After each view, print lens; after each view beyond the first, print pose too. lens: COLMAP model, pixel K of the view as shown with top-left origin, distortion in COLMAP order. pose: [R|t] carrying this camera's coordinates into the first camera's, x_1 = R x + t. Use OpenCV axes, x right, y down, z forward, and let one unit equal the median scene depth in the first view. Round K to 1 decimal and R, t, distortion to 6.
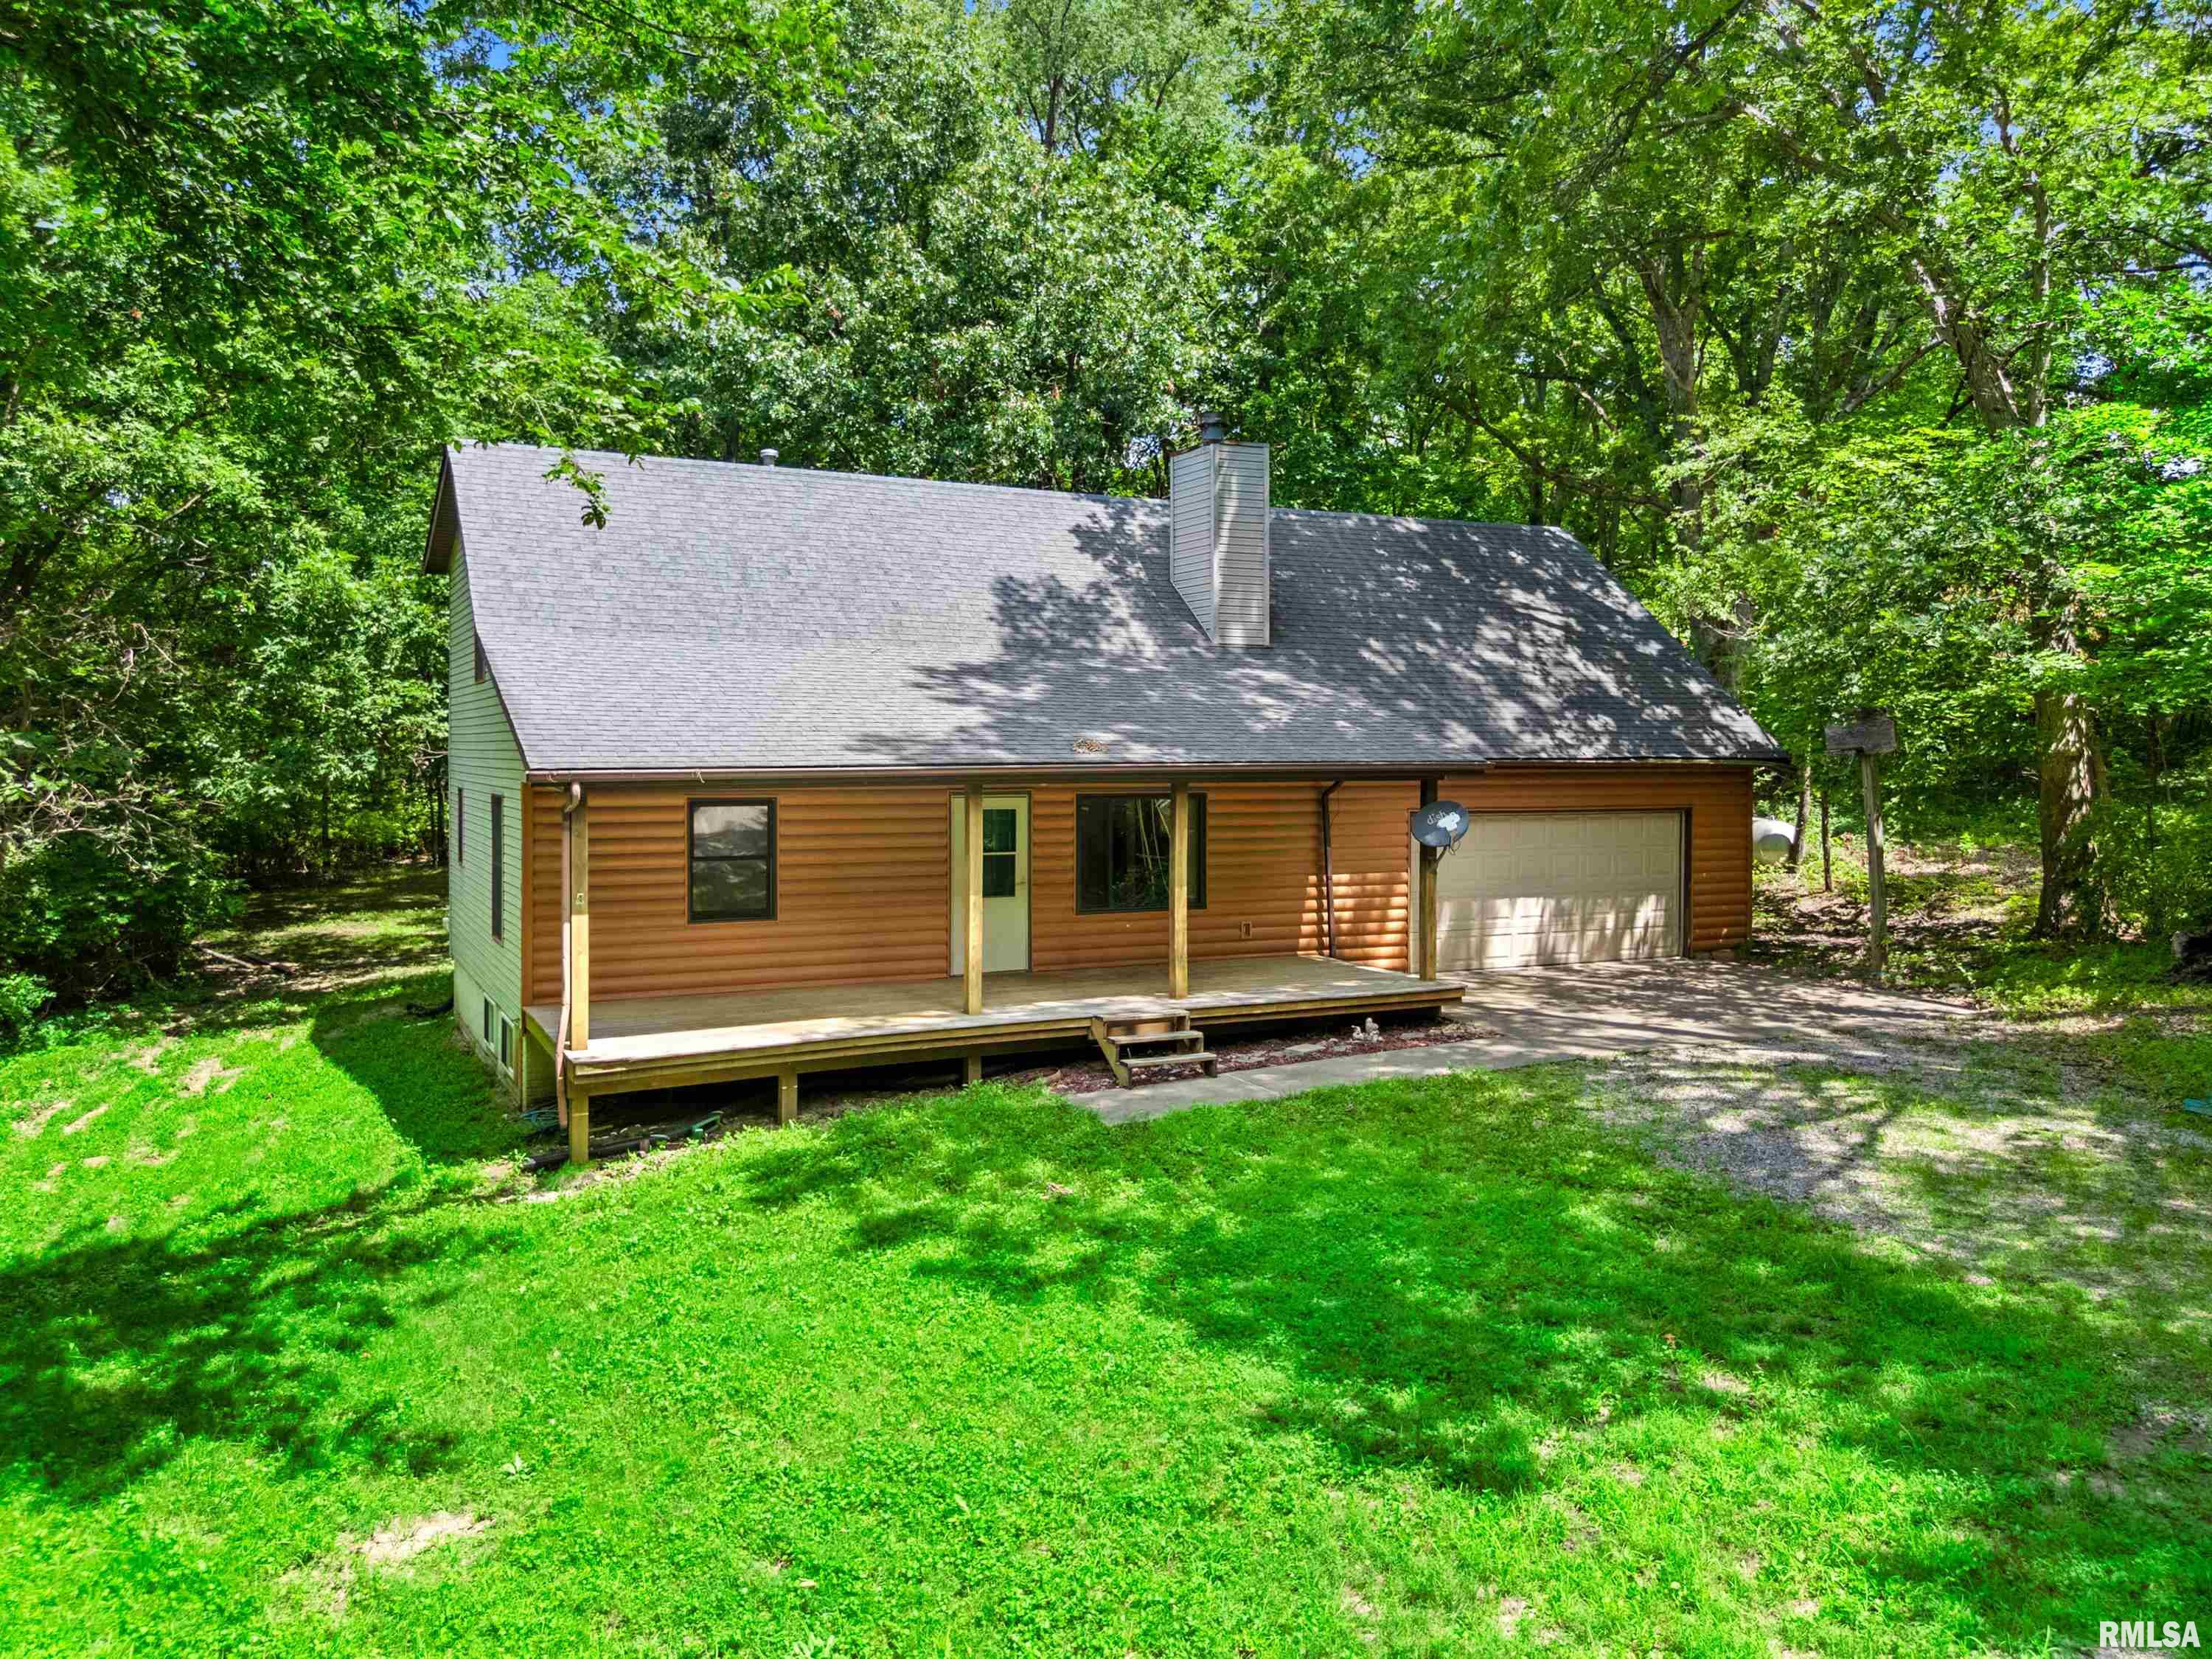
lens RADIAL K [[1586.2, 0, 1106.0], [0, 1586.2, 829.5], [0, 0, 1]] dist [0.032209, -0.000278]
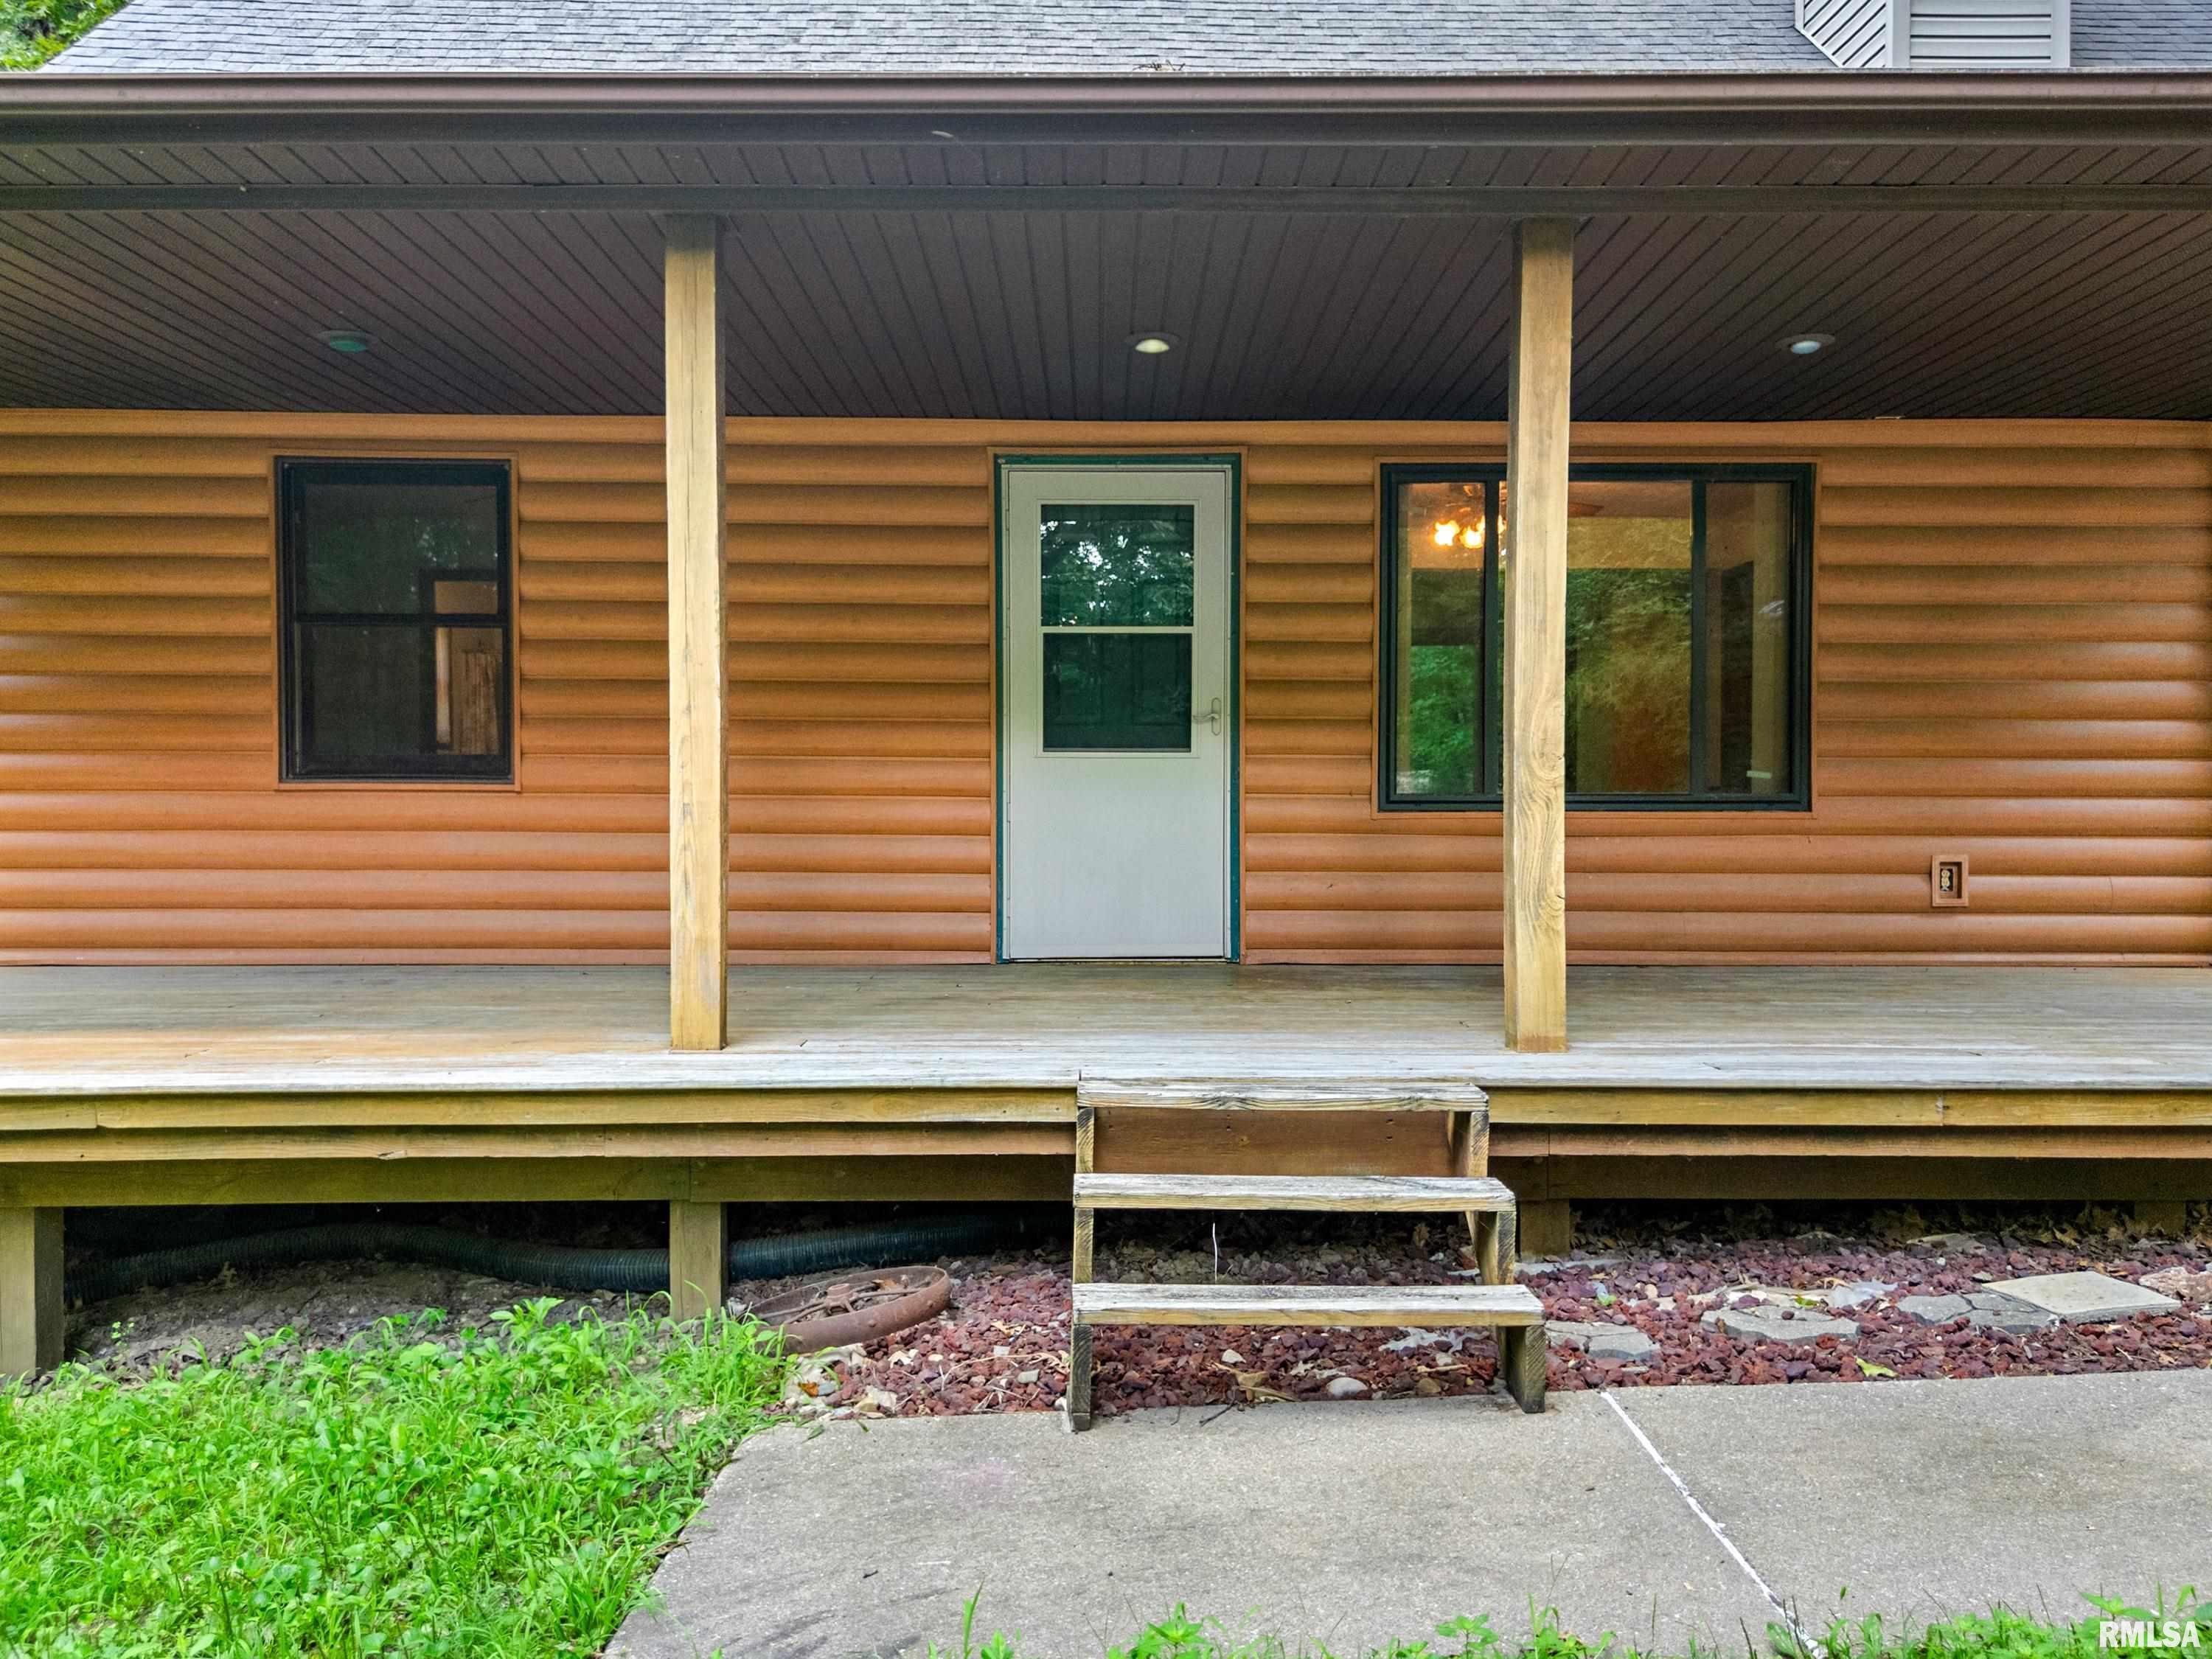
lens RADIAL K [[1770.6, 0, 1106.0], [0, 1770.6, 829.5], [0, 0, 1]] dist [0.050047, 0.000319]
pose [[0.898600, 0.004984, -0.438740, 0.091609], [-0.021468, 0.999237, -0.032618, 0.066719], [0.438243, 0.038729, 0.898022, 0.576844]]
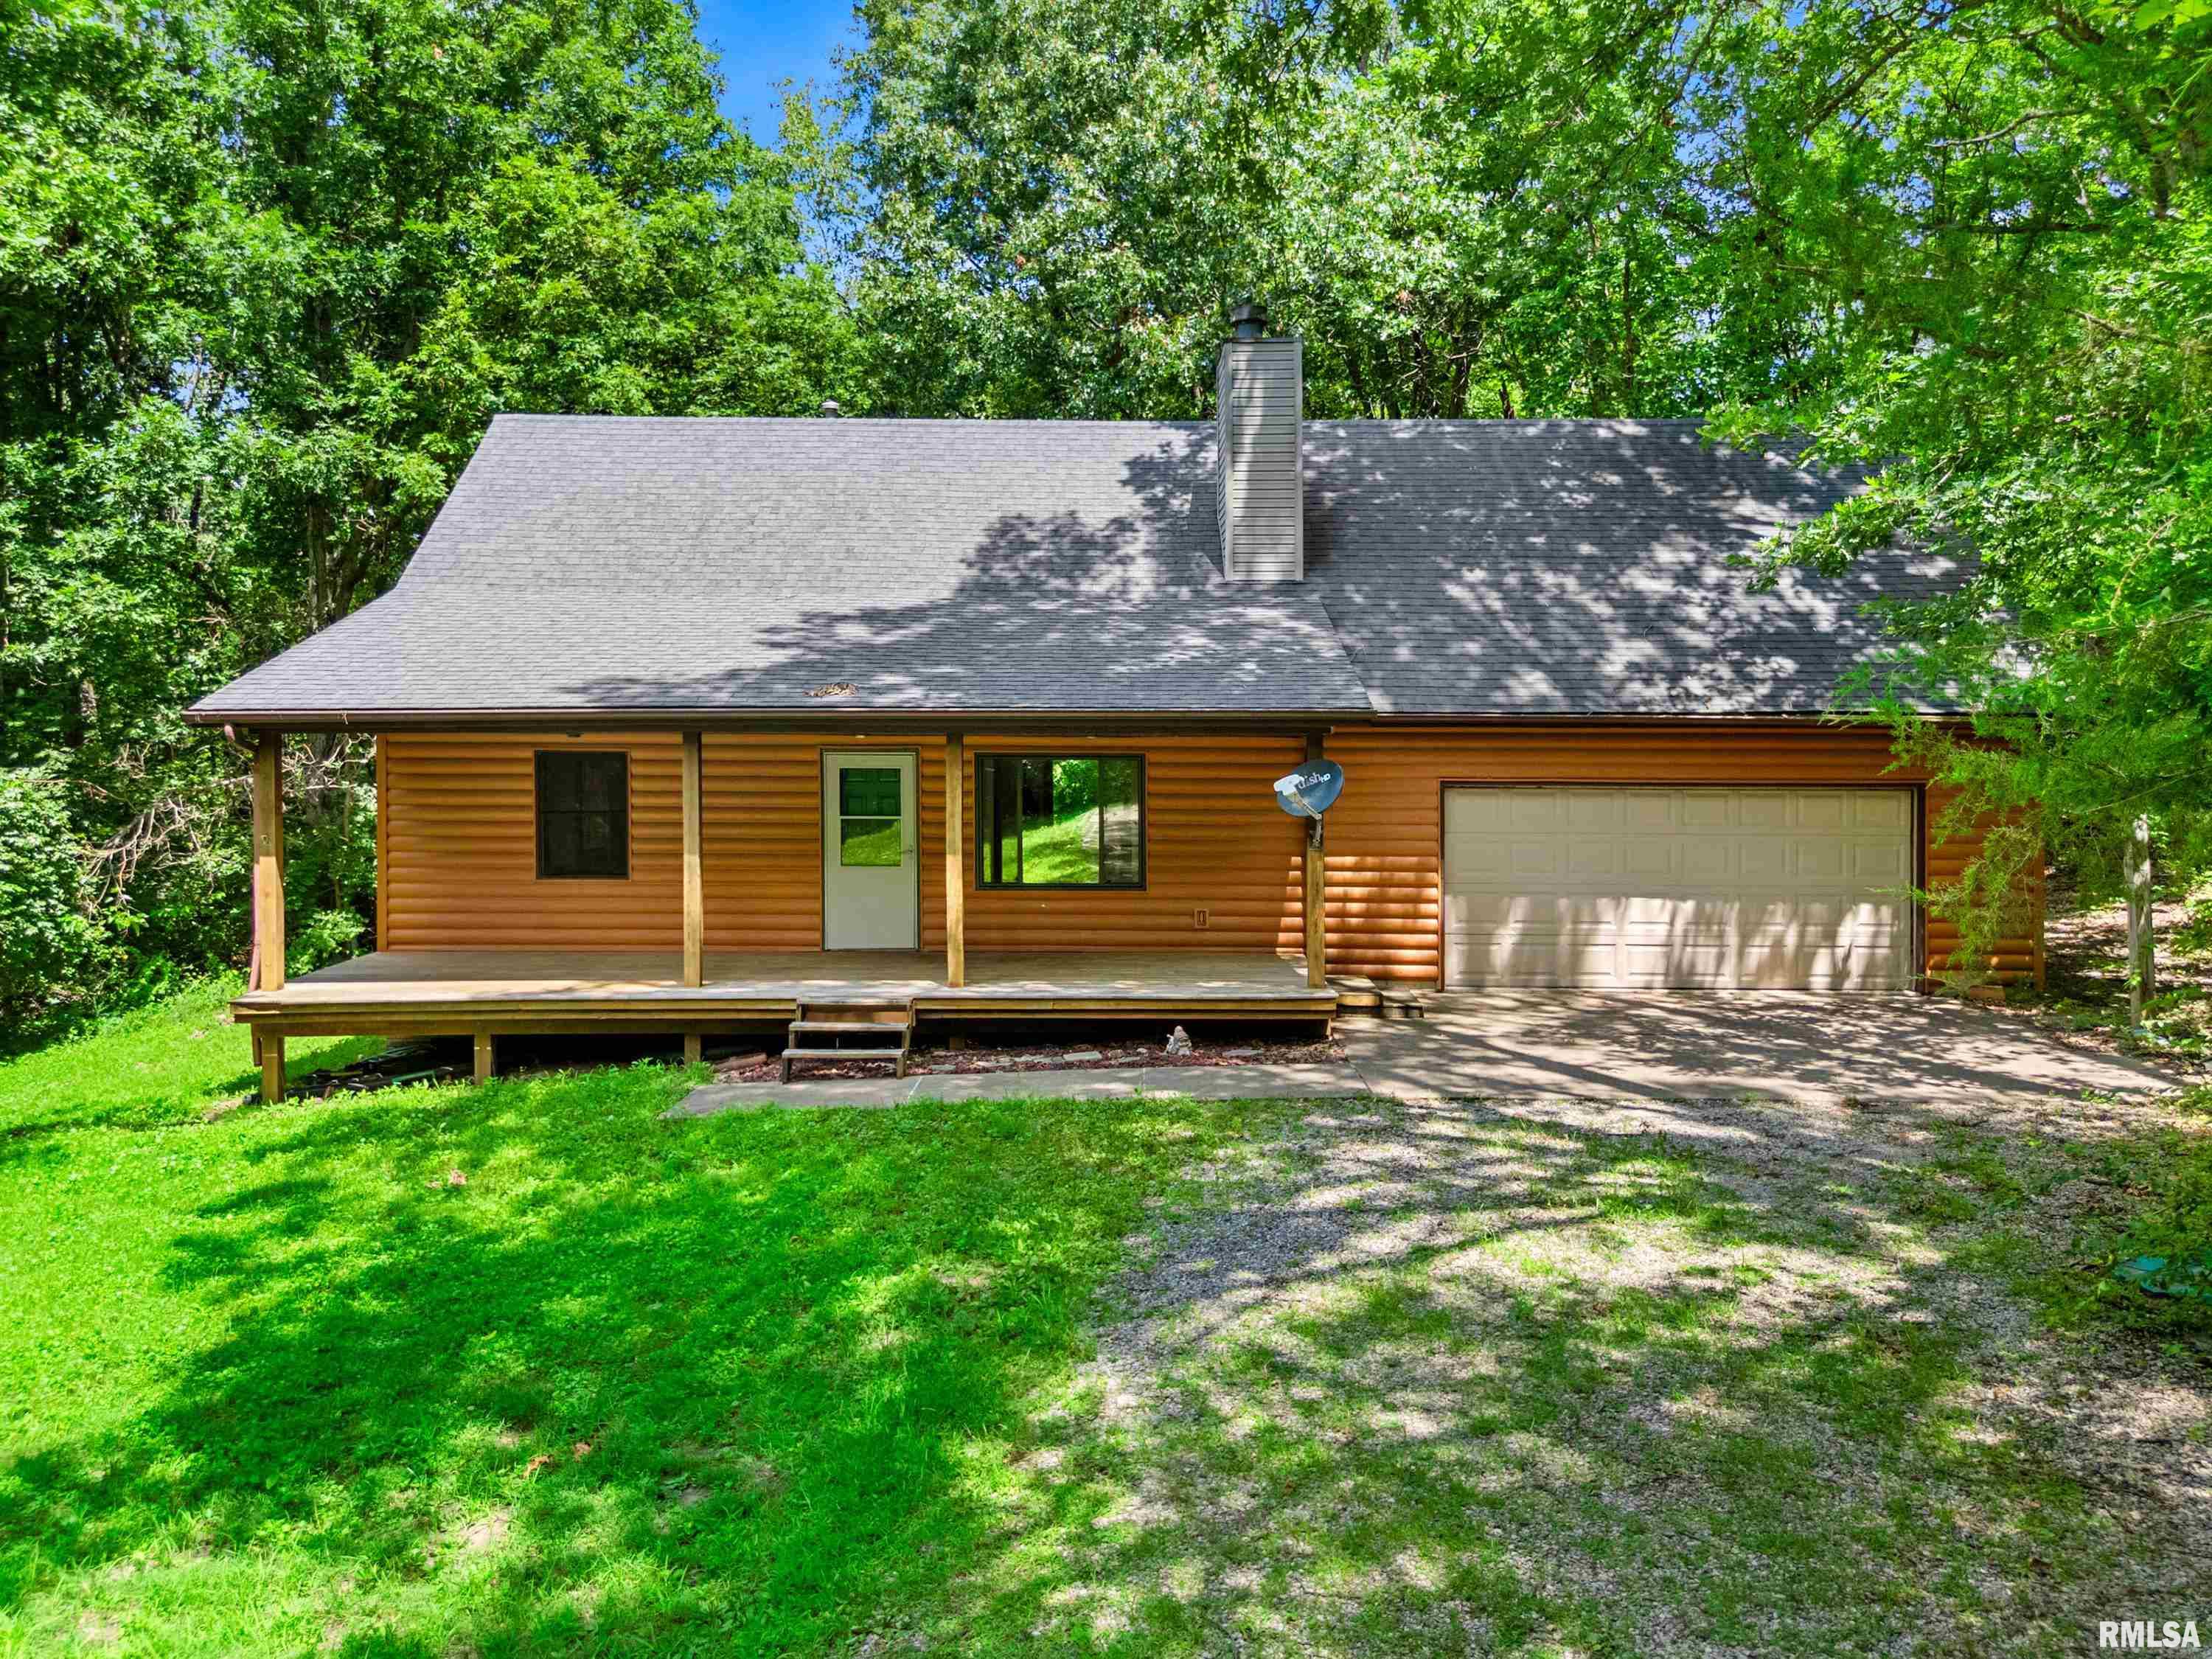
lens RADIAL K [[1625.4, 0, 1140.9], [0, 1625.4, 805.9], [0, 0, 1]] dist [0.024576, 0.001325]
pose [[0.899626, 0.014935, -0.436405, 0.422766], [-0.021986, 0.999697, -0.011110, 0.014130], [0.436106, 0.019590, 0.899682, 0.212630]]
